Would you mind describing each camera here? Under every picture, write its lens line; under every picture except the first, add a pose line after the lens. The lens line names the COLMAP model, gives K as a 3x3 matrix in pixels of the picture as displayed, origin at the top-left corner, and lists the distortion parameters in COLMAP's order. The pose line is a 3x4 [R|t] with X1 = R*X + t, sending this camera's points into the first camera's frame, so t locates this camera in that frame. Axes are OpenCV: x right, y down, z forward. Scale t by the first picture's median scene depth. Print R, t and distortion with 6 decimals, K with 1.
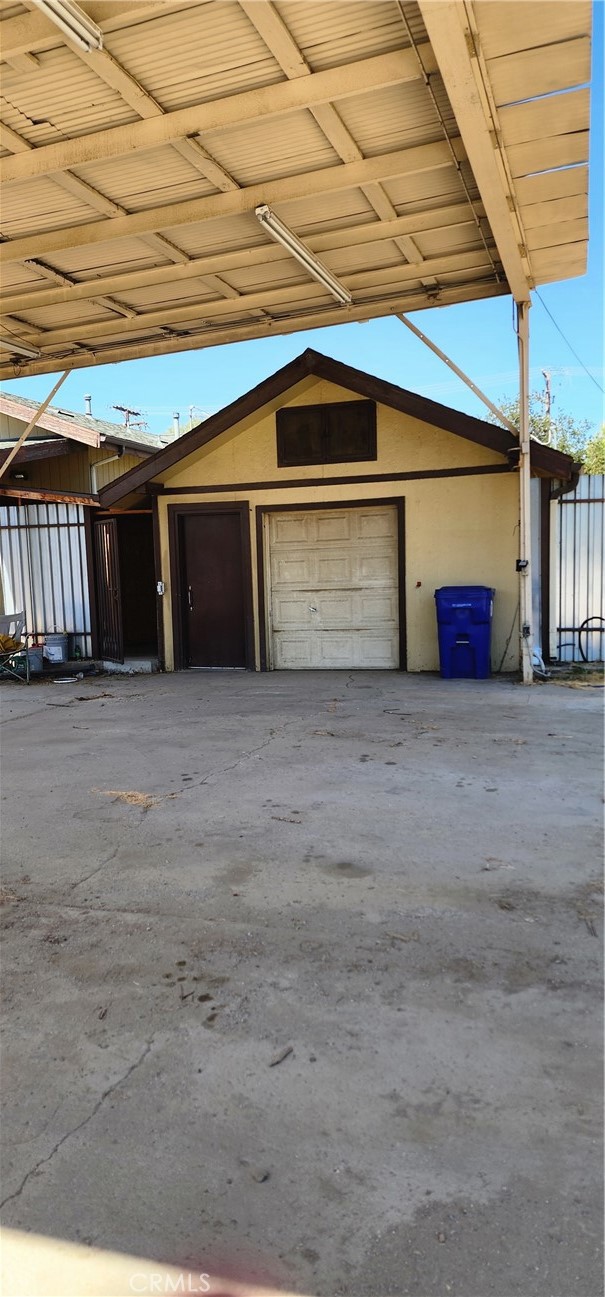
lens RADIAL K [[866.3, 0, 302.5], [0, 866.3, 648.5], [0, 0, 1]] dist [0.137238, -0.149229]
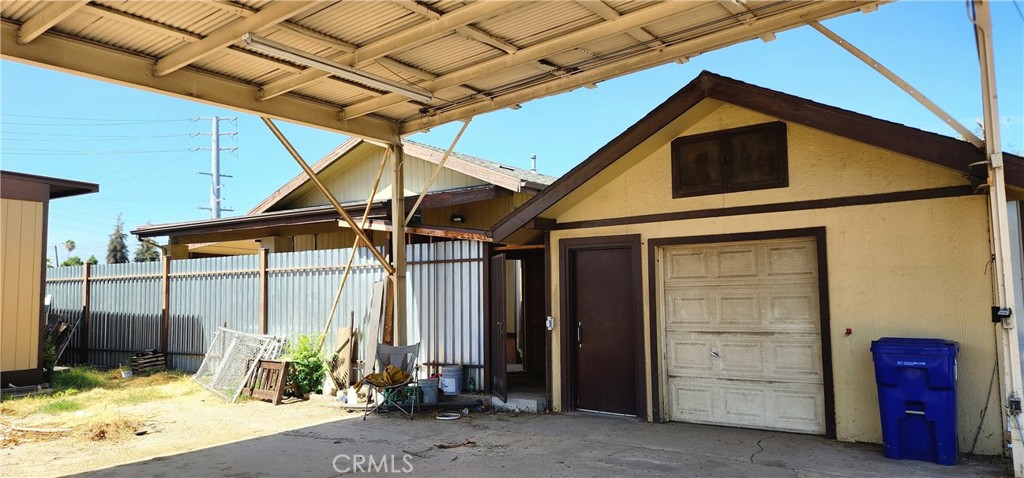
lens RADIAL K [[683.9, 0, 508.7], [0, 683.9, 242.3], [0, 0, 1]] dist [0.137238, -0.149229]
pose [[0.946842, -0.005971, -0.321643, 0.042134], [-0.048868, 0.985555, -0.162151, -0.033024], [0.317965, 0.169249, 0.932874, 0.260176]]
